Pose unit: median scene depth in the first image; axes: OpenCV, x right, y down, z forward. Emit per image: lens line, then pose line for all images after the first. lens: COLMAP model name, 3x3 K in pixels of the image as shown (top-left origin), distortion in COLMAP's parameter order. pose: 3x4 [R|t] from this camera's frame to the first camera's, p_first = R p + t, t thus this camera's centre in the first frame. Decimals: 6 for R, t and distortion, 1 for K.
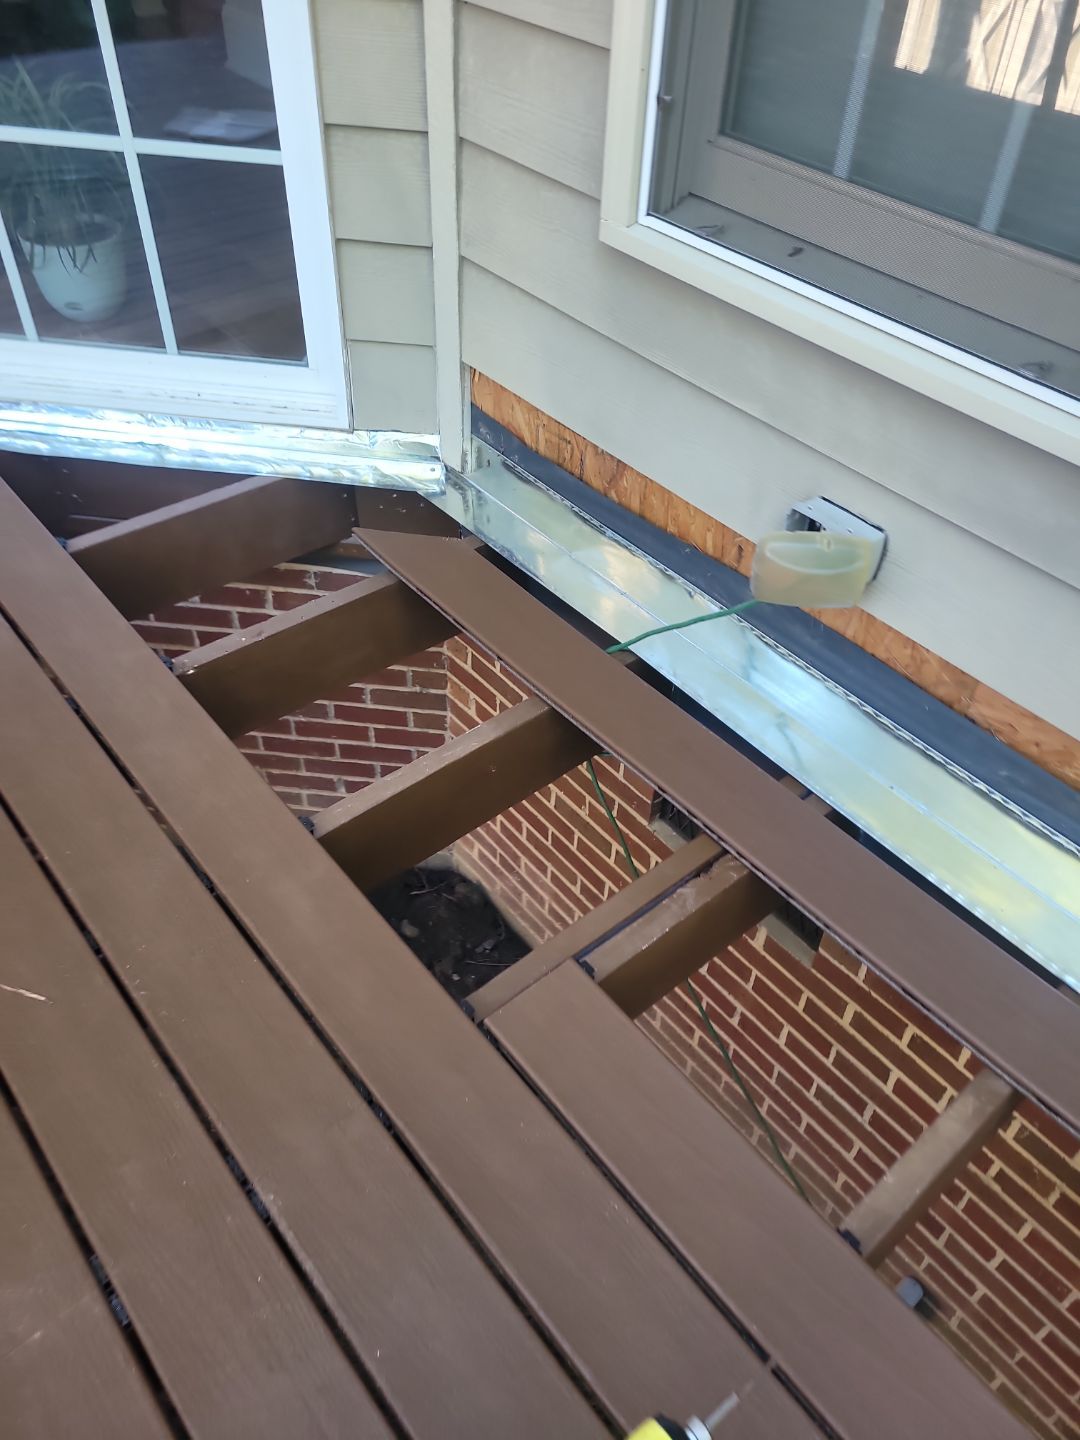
lens RADIAL K [[1068.6, 0, 569.7], [0, 1068.6, 724.5], [0, 0, 1]] dist [0.044896, -0.034344]
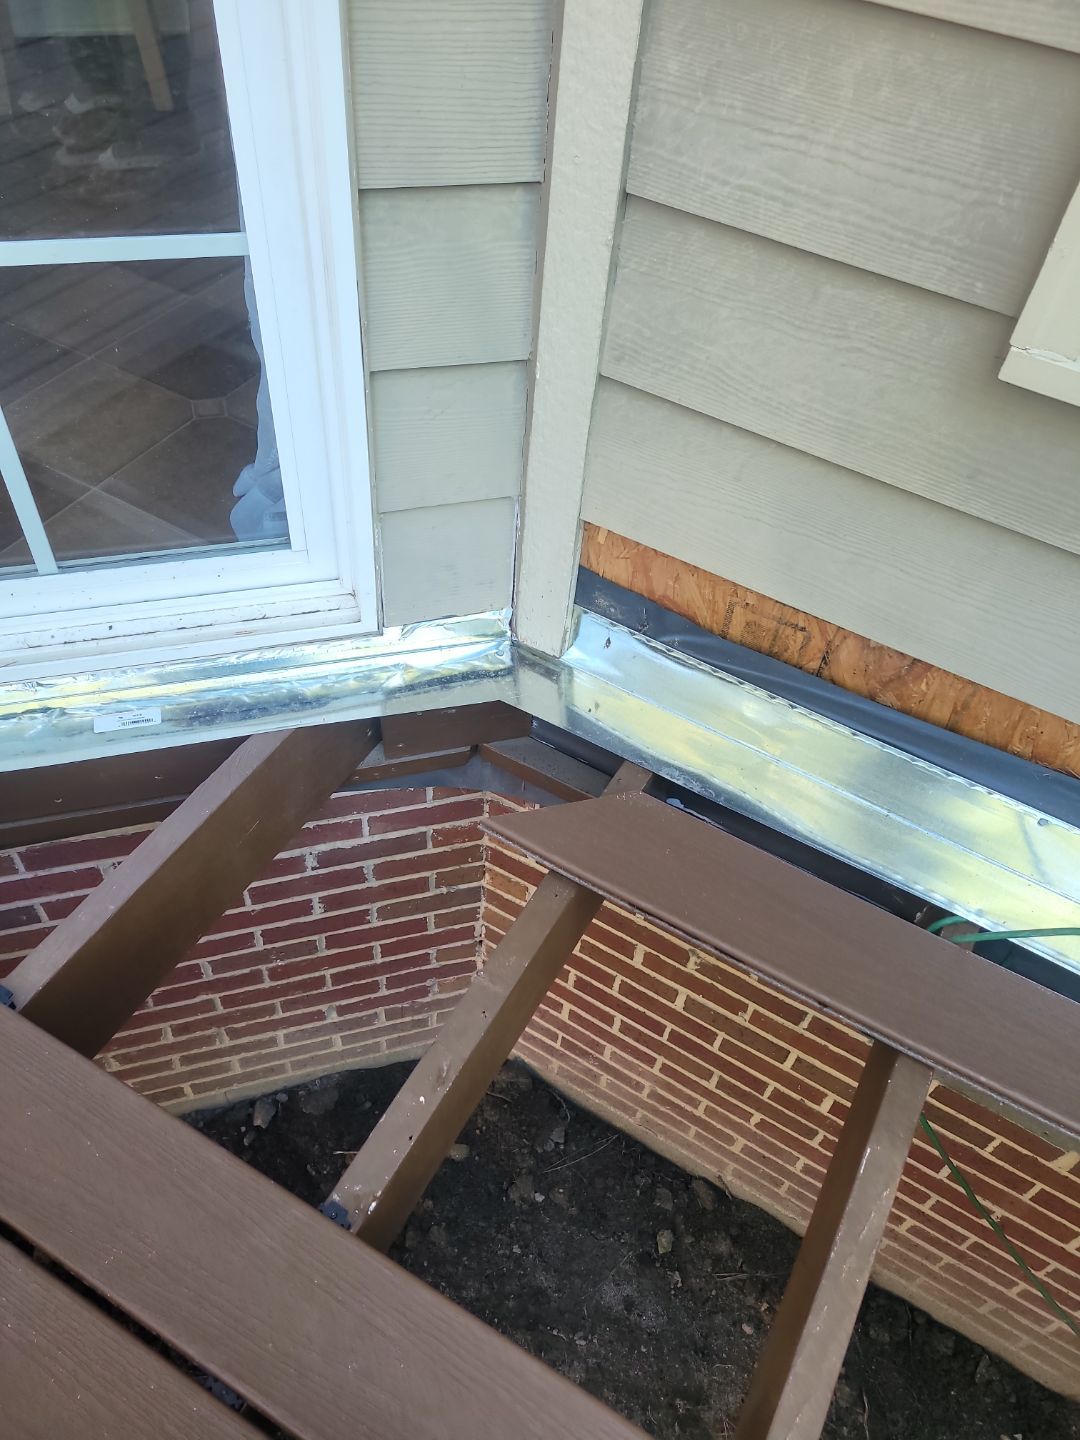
lens RADIAL K [[1068.6, 0, 546.1], [0, 1068.6, 709.3], [0, 0, 1]] dist [0.044896, -0.034344]
pose [[0.938300, -0.243285, 0.245774, -0.276881], [0.213454, 0.966593, 0.141897, -0.295649], [-0.272085, -0.080680, 0.958885, 0.353562]]
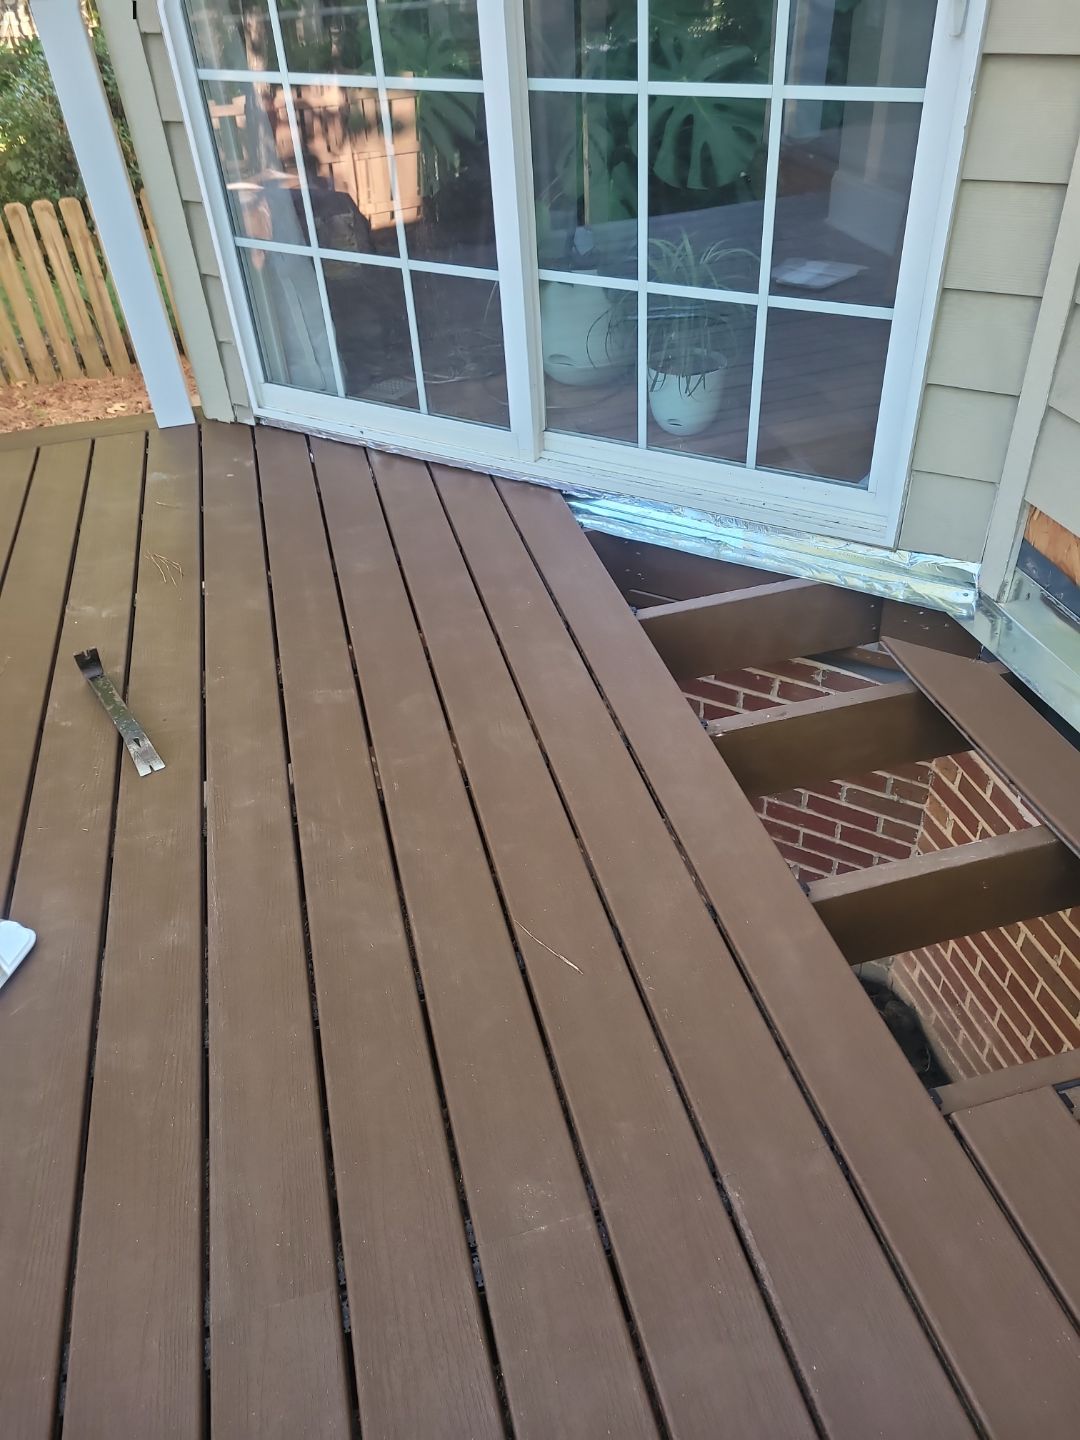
lens RADIAL K [[1068.6, 0, 537.0], [0, 1068.6, 701.3], [0, 0, 1]] dist [0.044896, -0.034344]
pose [[0.890831, 0.185326, -0.414819, -0.046688], [-0.232294, 0.970452, -0.065292, 0.029592], [0.390462, 0.154524, 0.907558, -0.101567]]
